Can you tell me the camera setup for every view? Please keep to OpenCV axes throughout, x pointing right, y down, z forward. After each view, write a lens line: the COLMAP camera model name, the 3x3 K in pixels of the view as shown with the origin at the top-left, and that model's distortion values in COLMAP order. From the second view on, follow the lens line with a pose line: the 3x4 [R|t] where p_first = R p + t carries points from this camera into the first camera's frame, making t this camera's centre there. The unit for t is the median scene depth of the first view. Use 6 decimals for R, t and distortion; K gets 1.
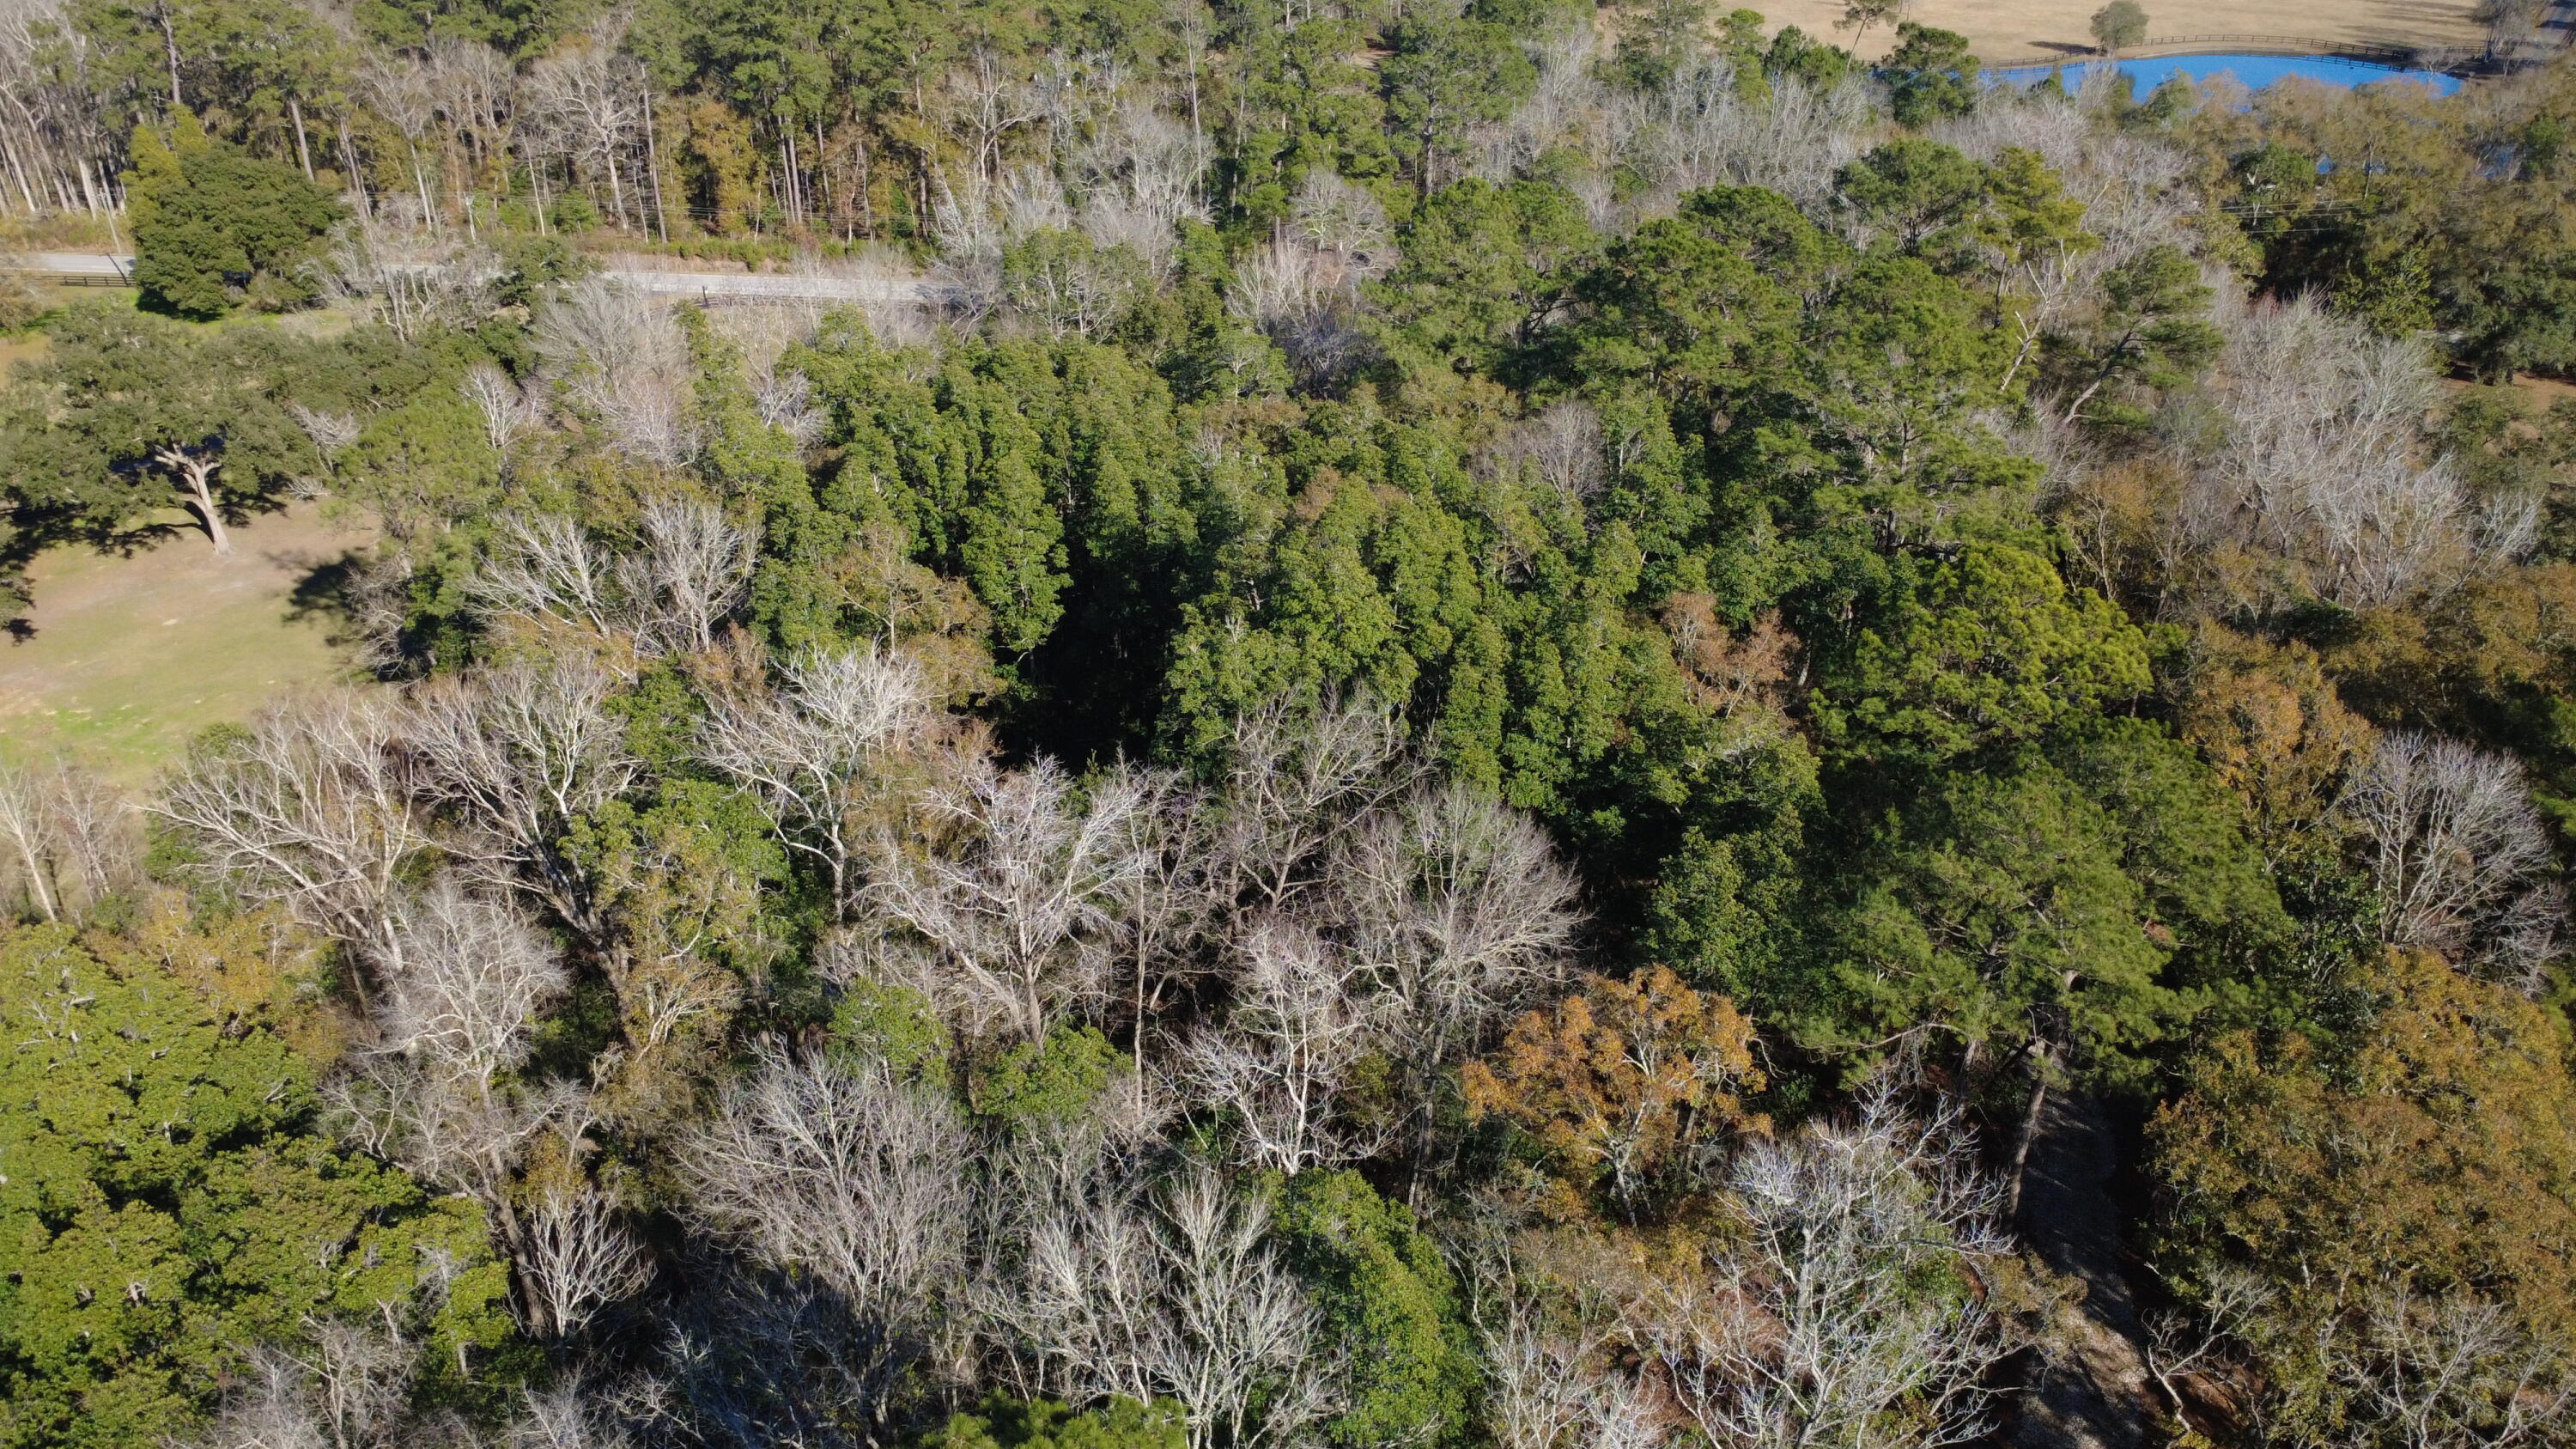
lens RADIAL K [[1863.0, 0, 1290.1], [0, 1863.0, 722.8], [0, 0, 1]] dist [-0.005101, 0.007787]
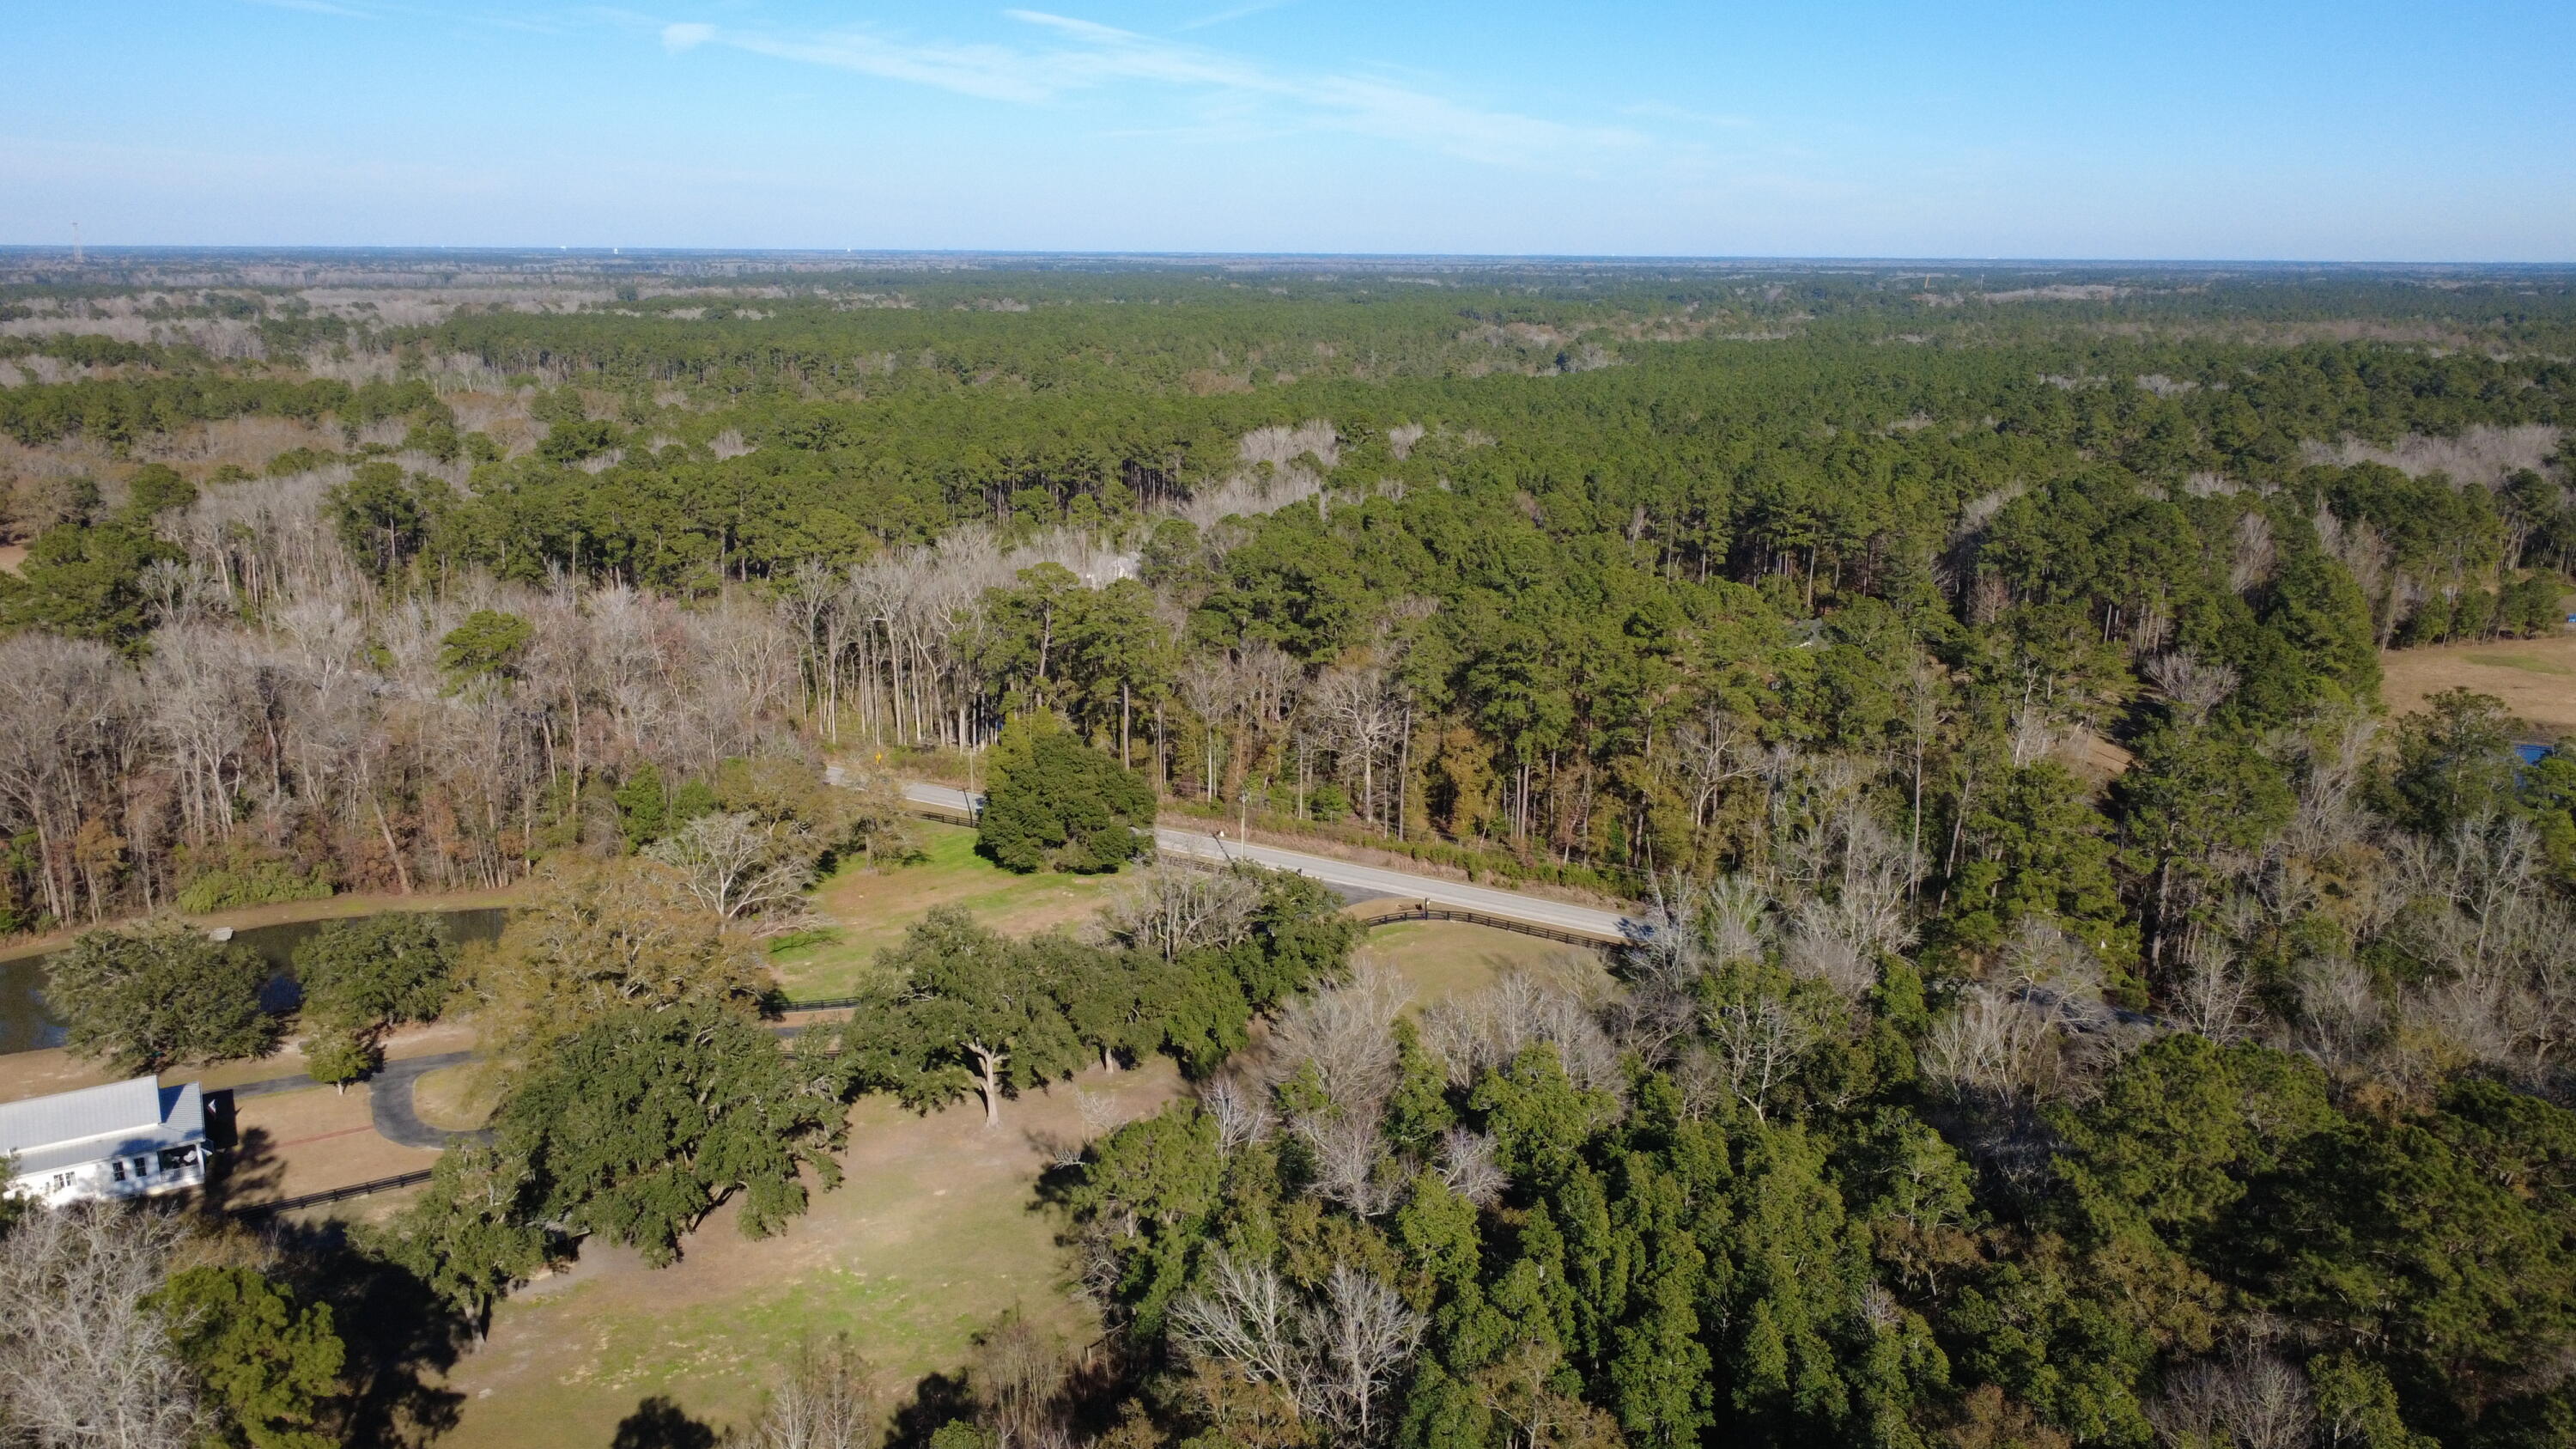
lens RADIAL K [[1858.7, 0, 1289.8], [0, 1858.7, 725.5], [0, 0, 1]] dist [-0.003445, 0.005518]
pose [[0.924857, 0.102558, -0.366226, 0.000313], [-0.188408, 0.960038, -0.206952, -0.094914], [0.330367, 0.260400, 0.907221, -0.046152]]
